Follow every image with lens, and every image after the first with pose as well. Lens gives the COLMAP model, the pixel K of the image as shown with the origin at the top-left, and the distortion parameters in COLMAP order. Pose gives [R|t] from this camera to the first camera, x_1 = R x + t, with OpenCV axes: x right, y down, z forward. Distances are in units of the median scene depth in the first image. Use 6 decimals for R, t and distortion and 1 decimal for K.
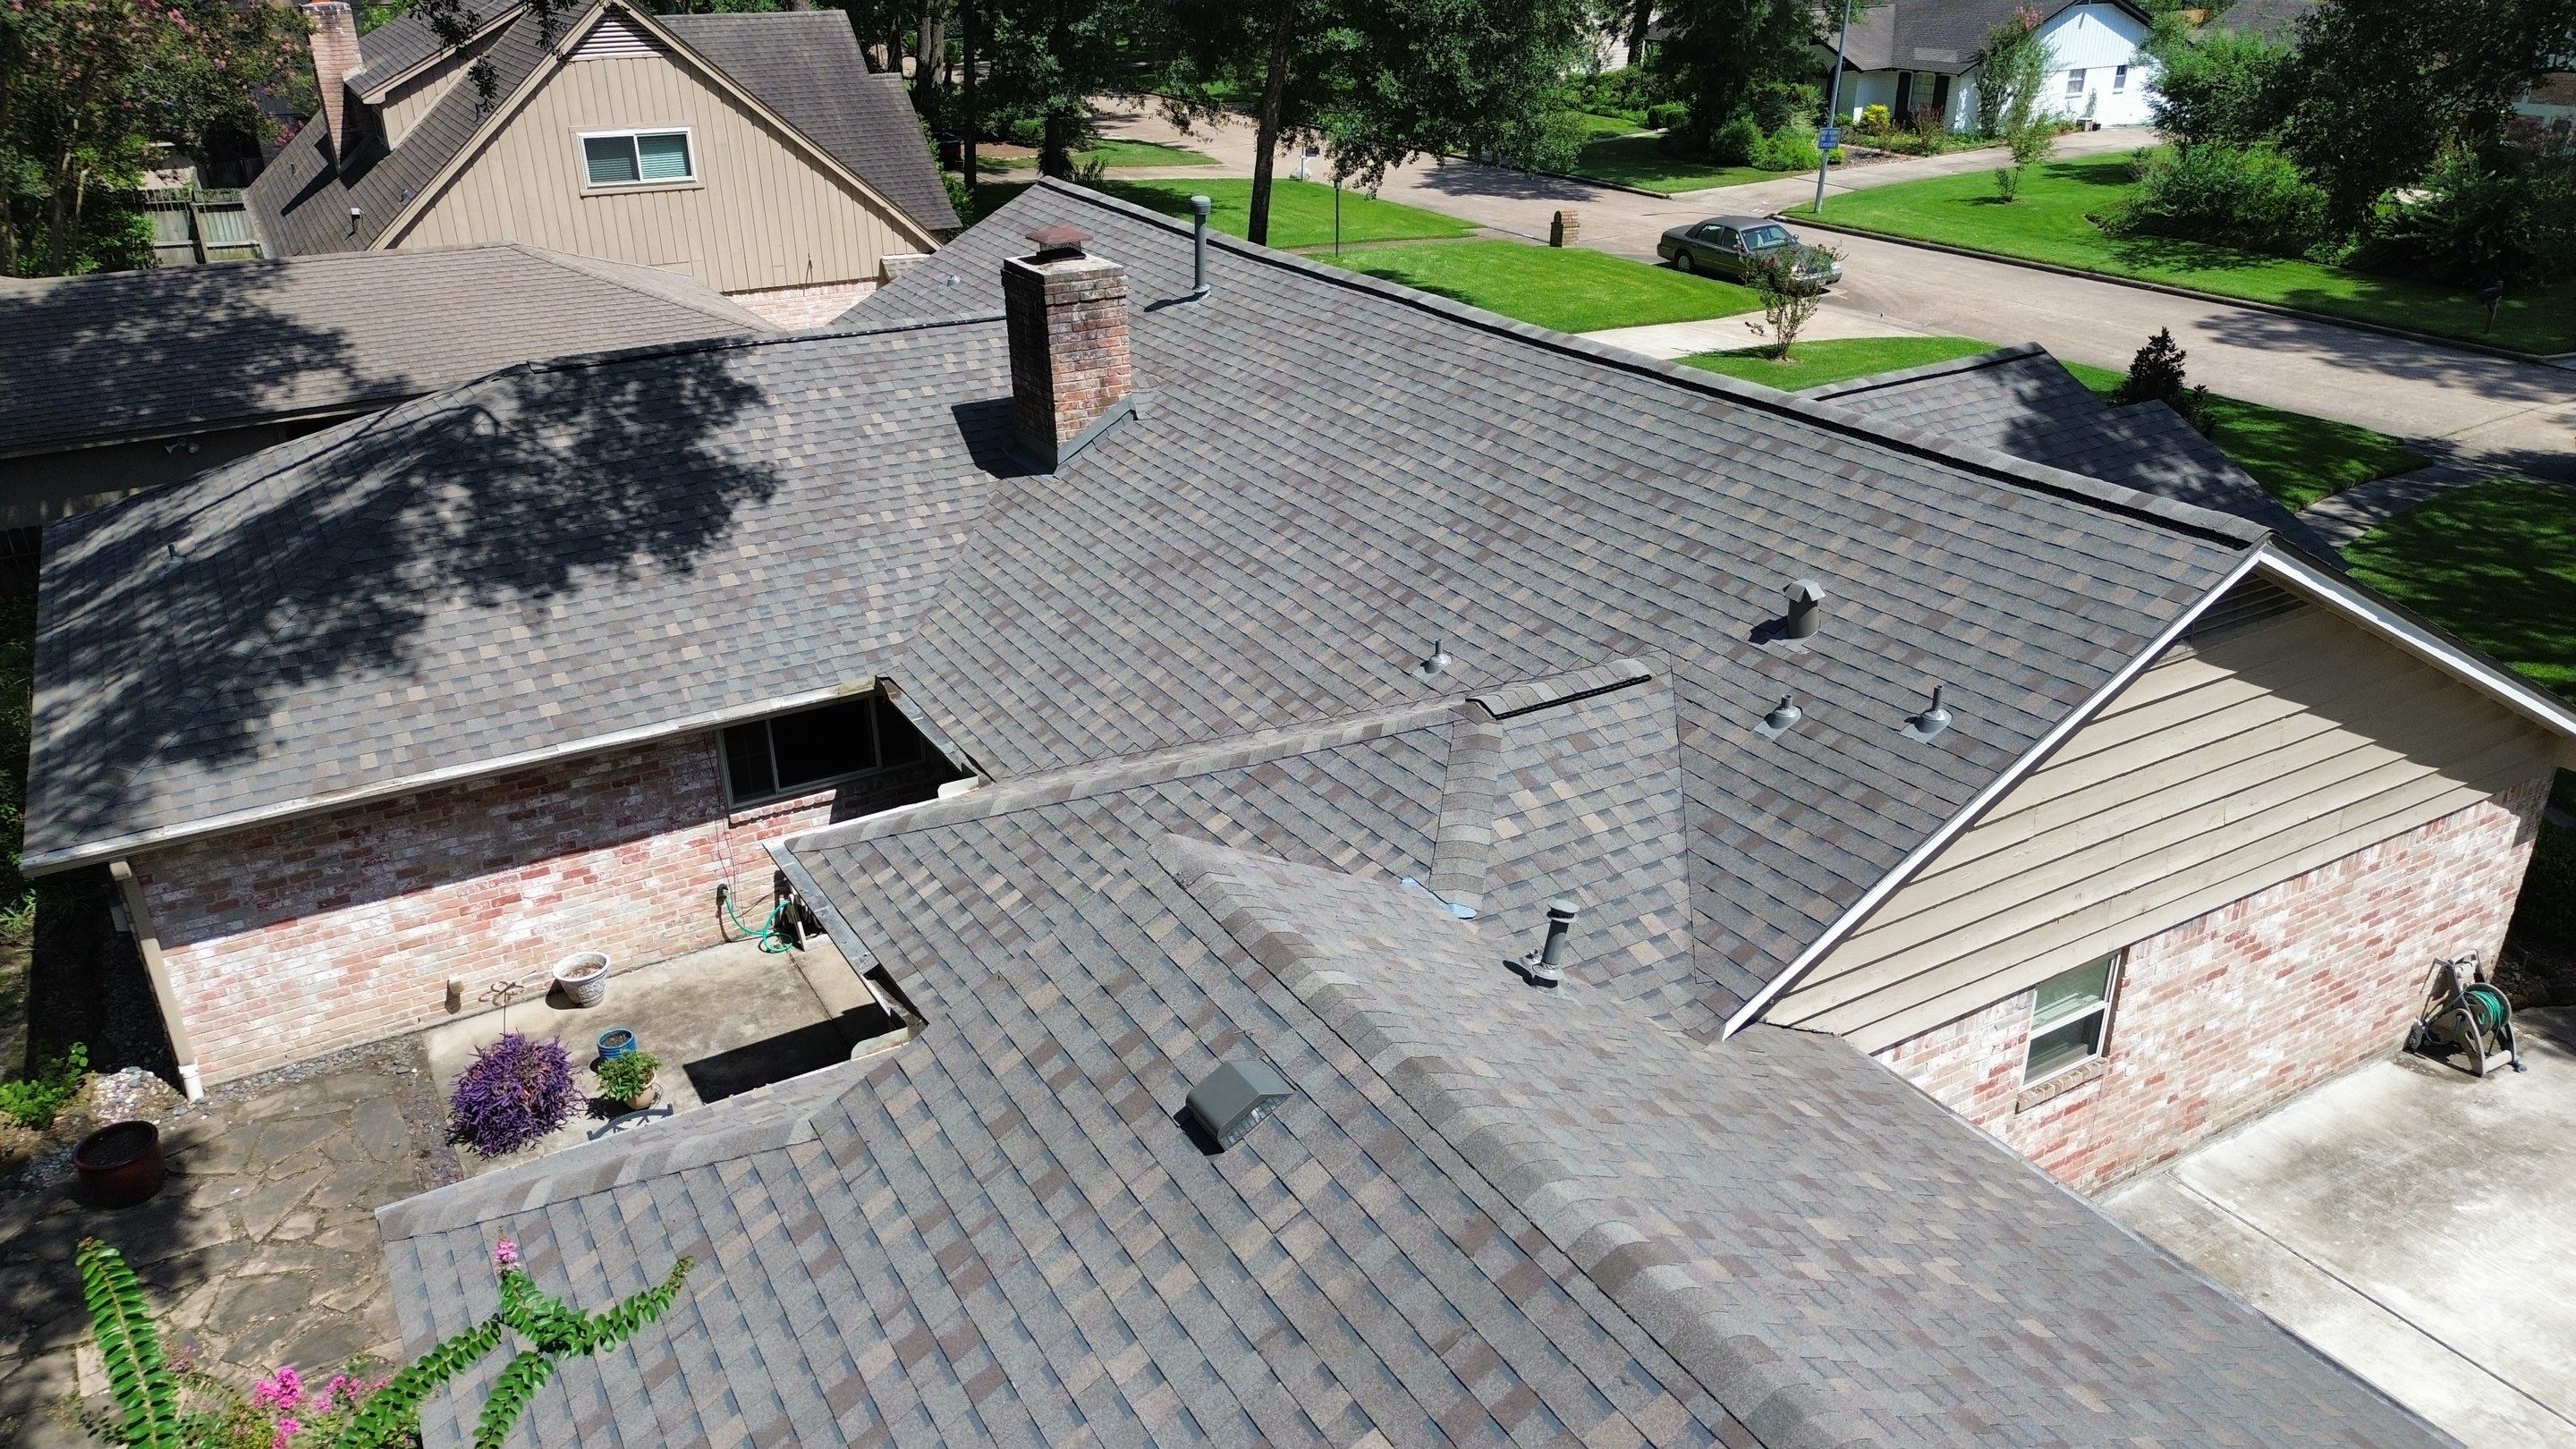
lens RADIAL K [[1835.0, 0, 1310.9], [0, 1835.0, 729.0], [0, 0, 1]] dist [0.076909, -0.087385]
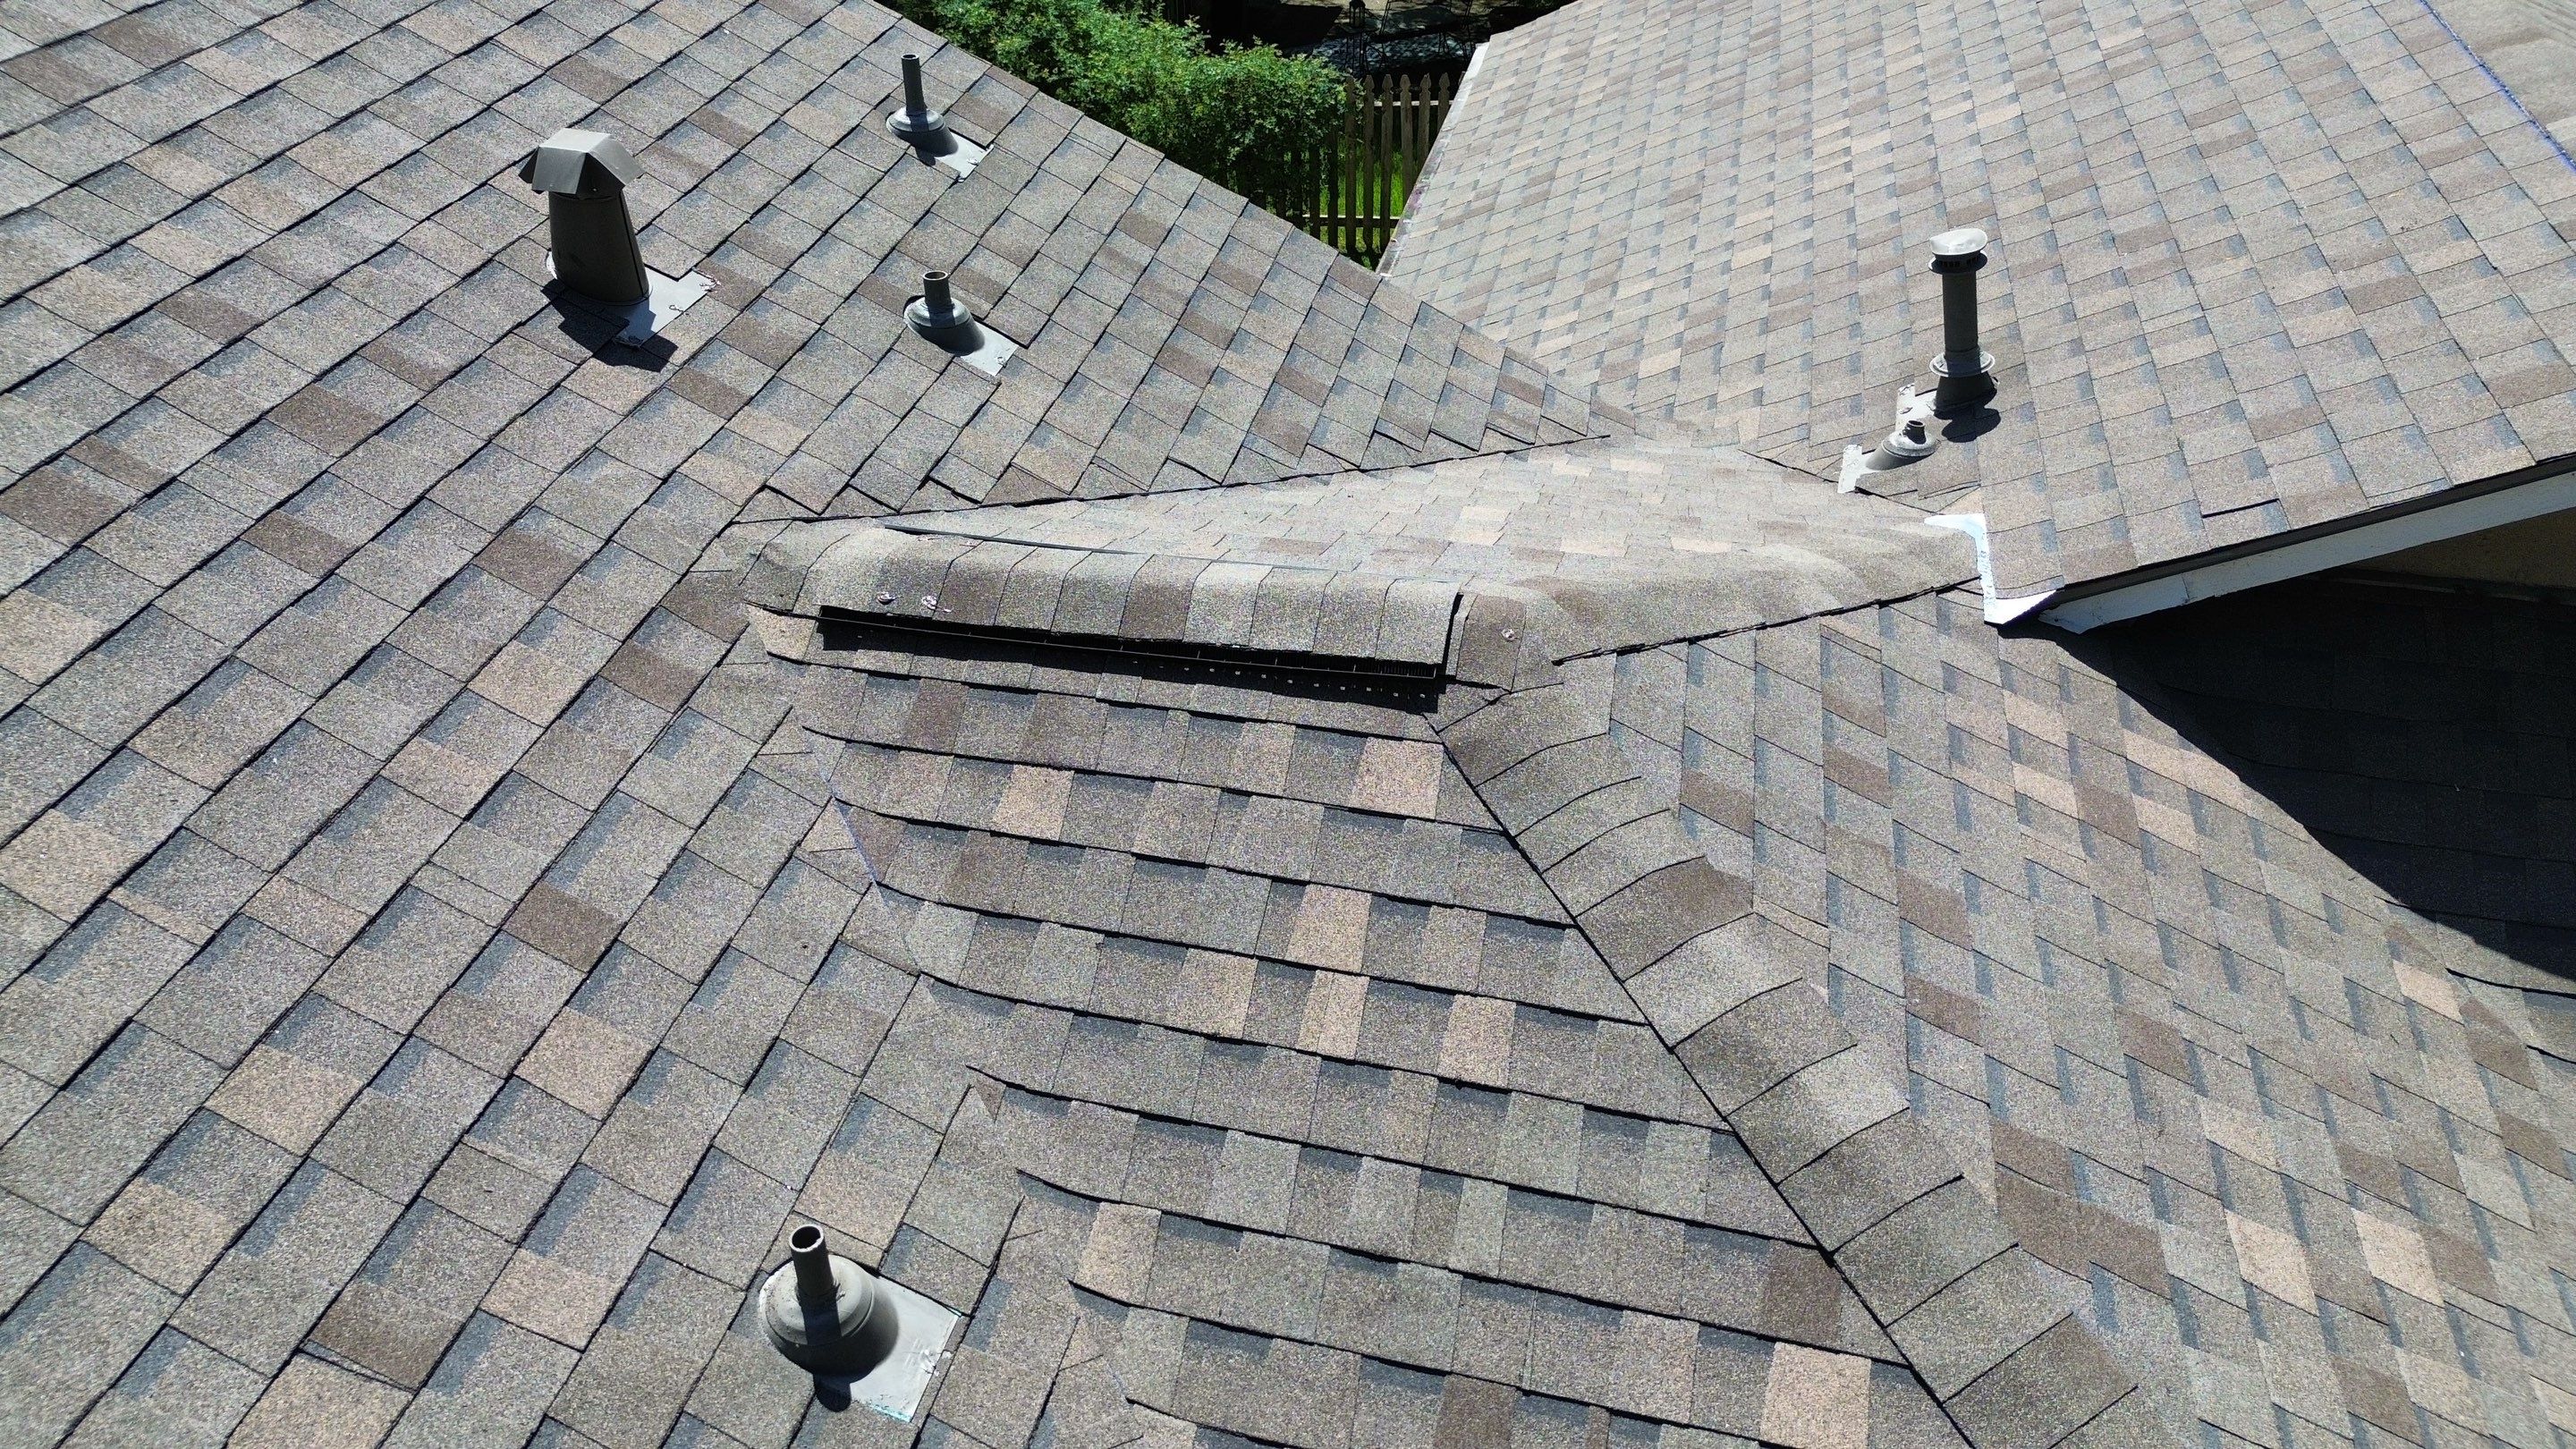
lens RADIAL K [[1847.4, 0, 1287.0], [0, 1847.4, 691.4], [0, 0, 1]] dist [0.086939, -0.102029]
pose [[-0.721578, -0.396599, 0.567480, -0.066823], [0.295236, 0.565132, 0.770365, -0.241868], [-0.626227, 0.723419, -0.290696, 1.046391]]
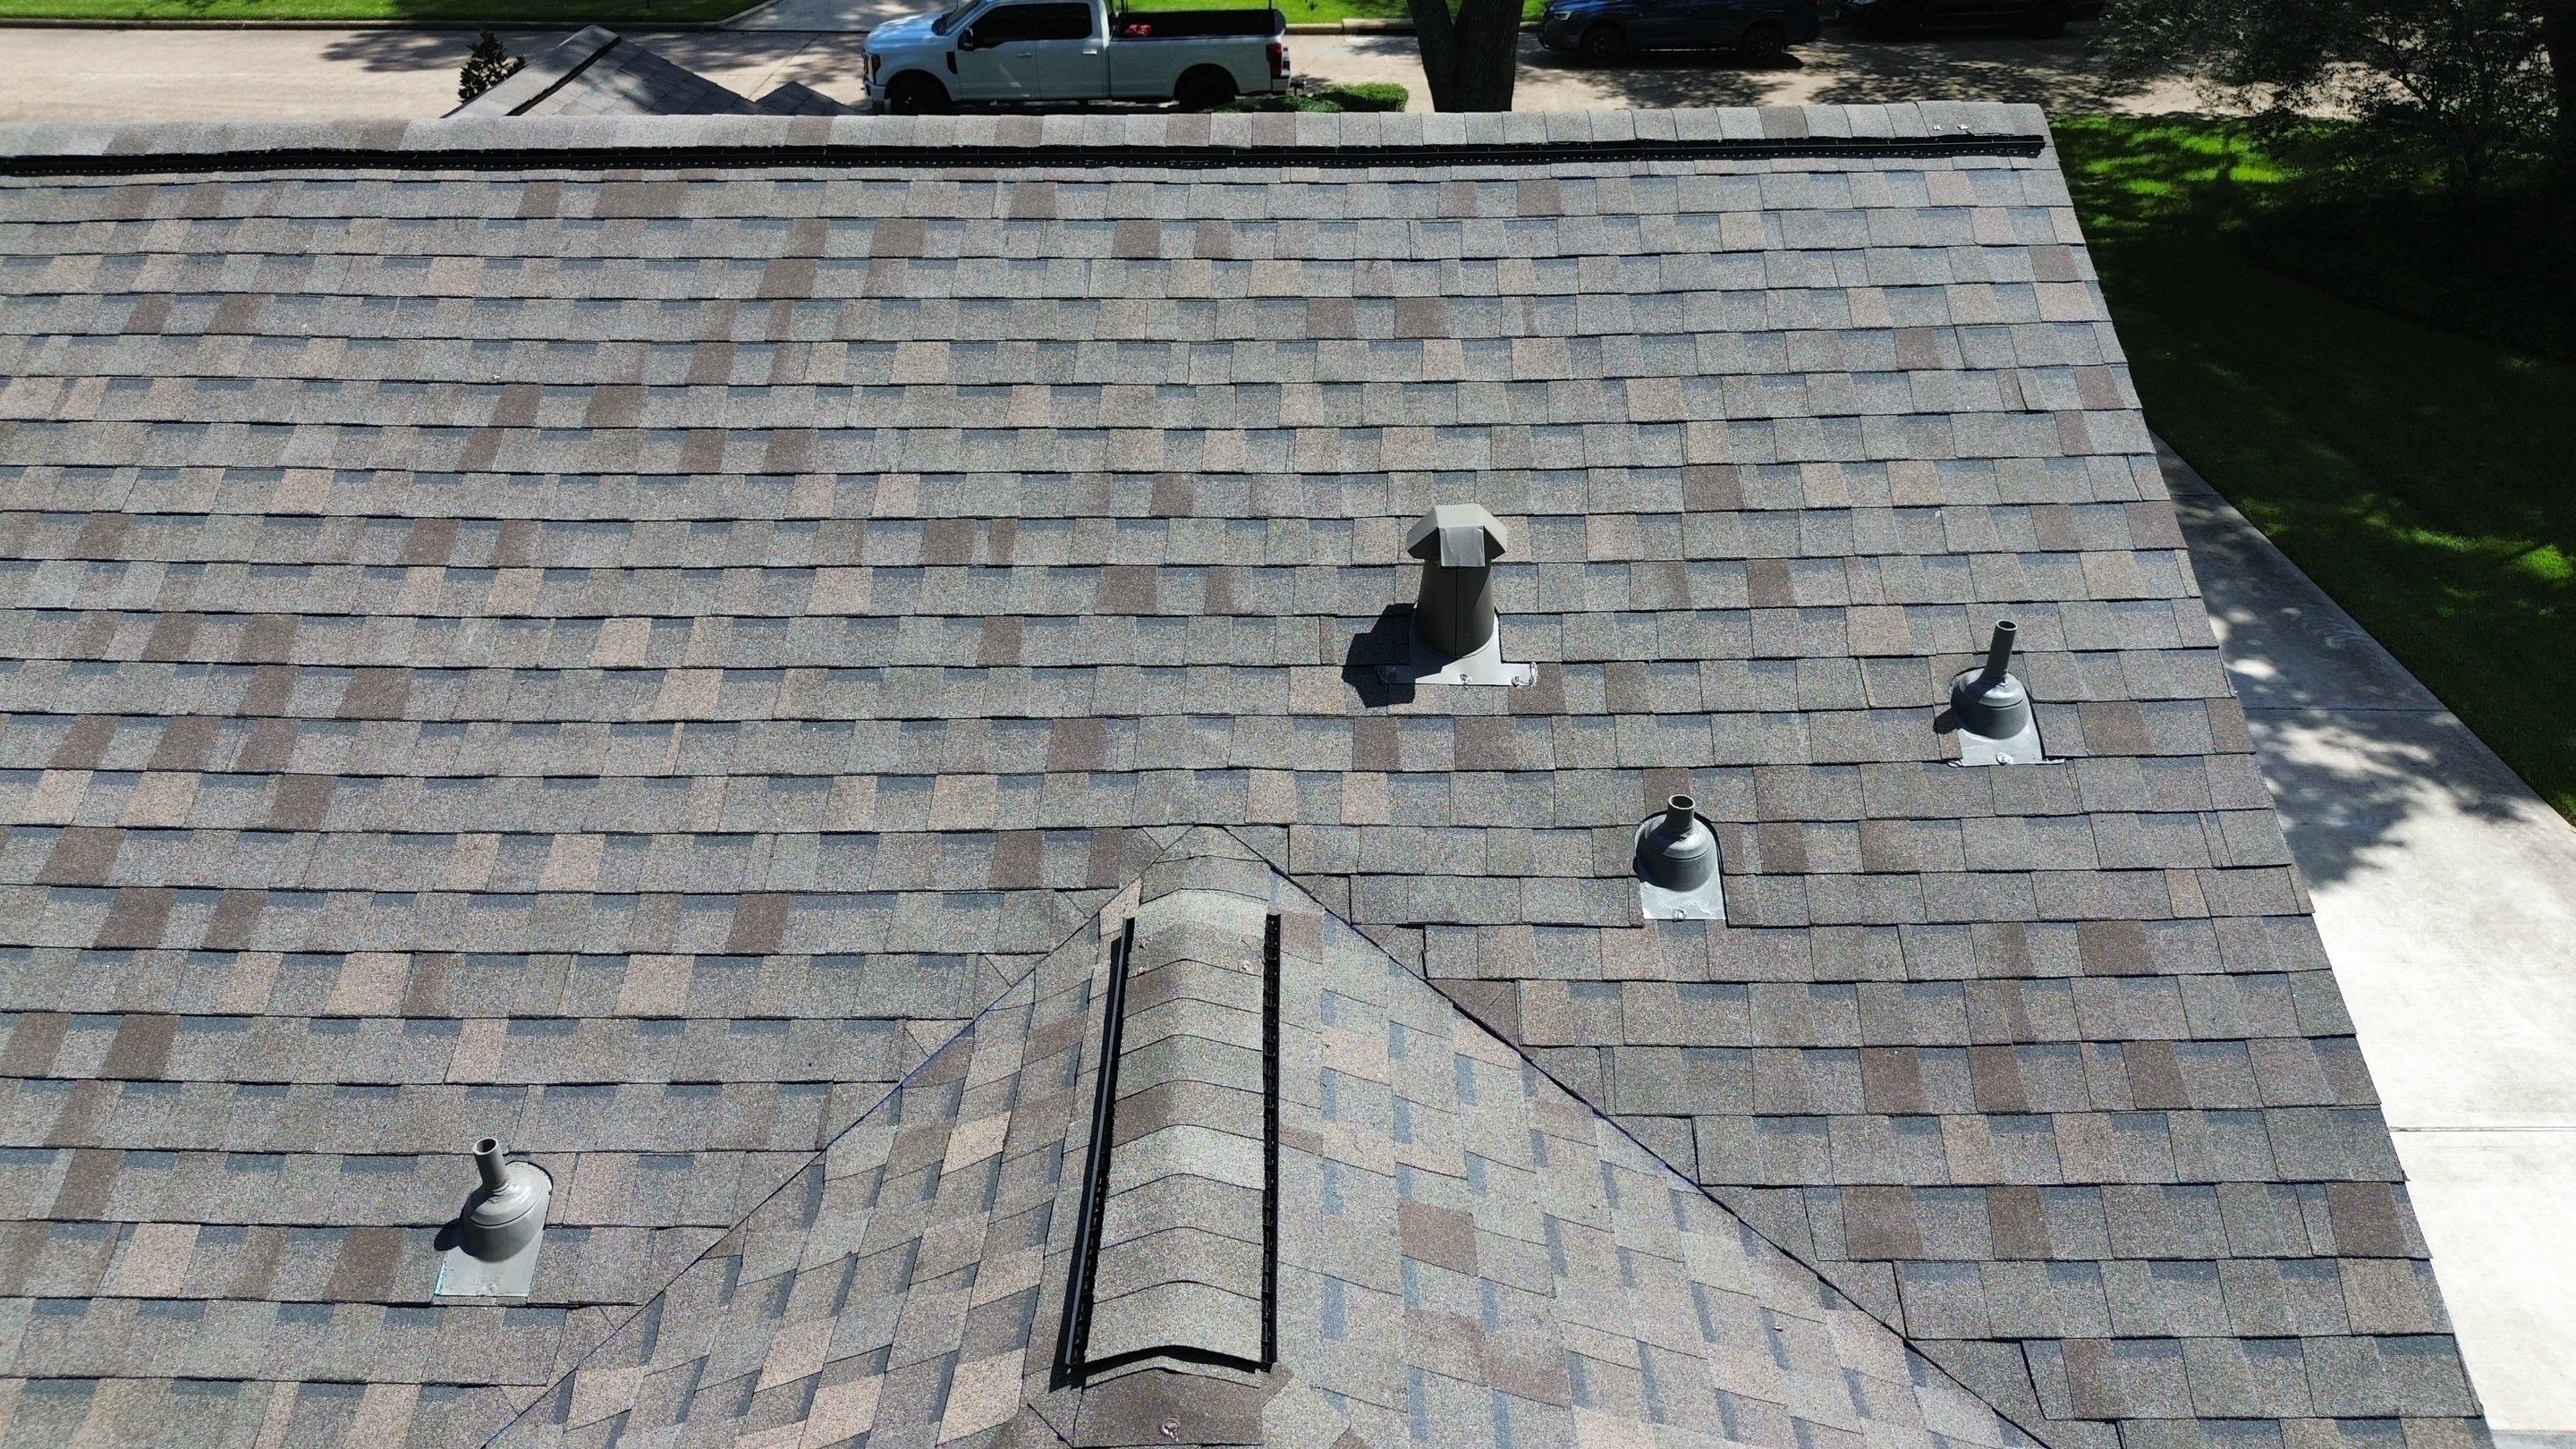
lens RADIAL K [[1835.0, 0, 1310.9], [0, 1835.0, 729.0], [0, 0, 1]] dist [0.076909, -0.087385]
pose [[0.523335, -0.444437, 0.727046, -0.050156], [0.354291, 0.889457, 0.288695, -0.155669], [-0.774983, 0.106501, 0.622943, 0.752587]]
